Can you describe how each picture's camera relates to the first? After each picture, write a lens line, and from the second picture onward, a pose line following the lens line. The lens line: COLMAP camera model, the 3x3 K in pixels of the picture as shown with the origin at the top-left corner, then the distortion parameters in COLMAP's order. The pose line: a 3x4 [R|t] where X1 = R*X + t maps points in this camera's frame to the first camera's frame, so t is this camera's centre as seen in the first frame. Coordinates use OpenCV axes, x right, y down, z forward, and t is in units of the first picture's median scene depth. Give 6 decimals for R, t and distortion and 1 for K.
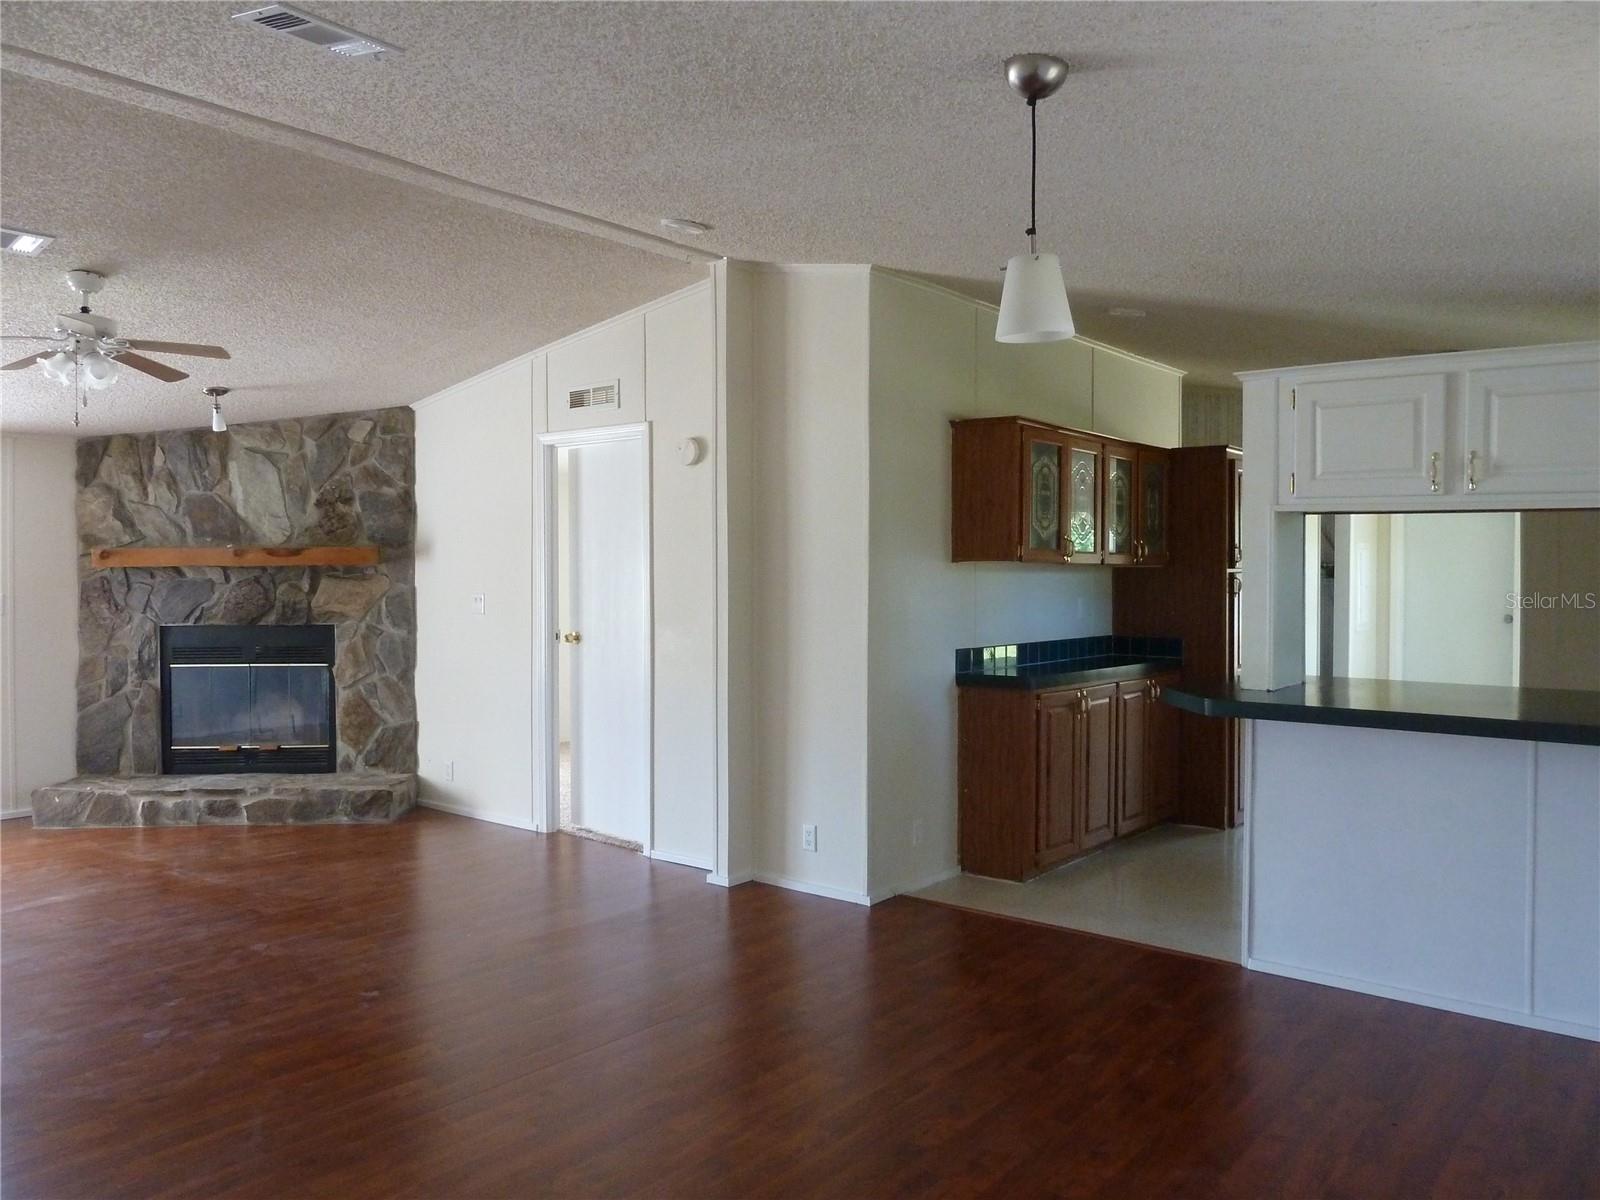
lens RADIAL K [[1194.8, 0, 801.7], [0, 1194.8, 590.1], [0, 0, 1]] dist [-0.038673, 0.008074]
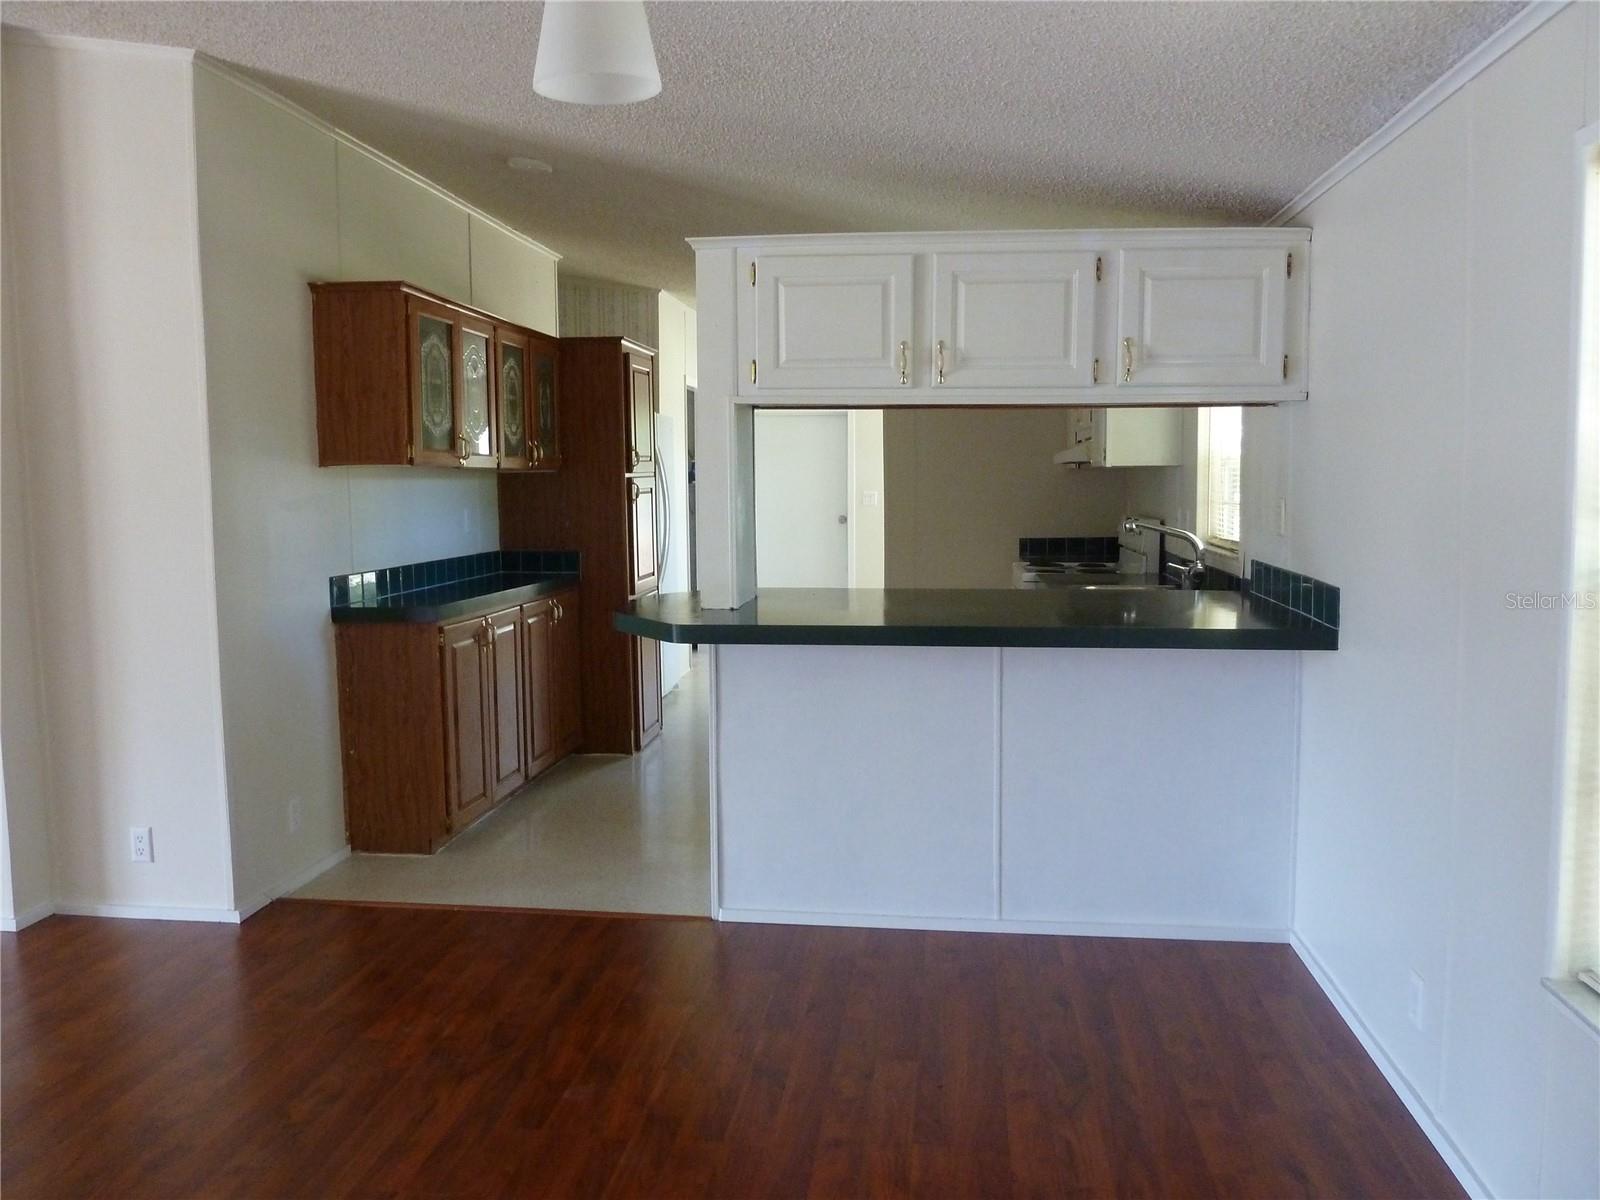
lens RADIAL K [[1194.8, 0, 801.7], [0, 1194.8, 590.1], [0, 0, 1]] dist [-0.038673, 0.008074]
pose [[0.845548, -0.057966, 0.530744, -0.109927], [0.018141, 0.996634, 0.079947, 0.003622], [-0.533592, -0.057970, 0.843753, 0.768243]]
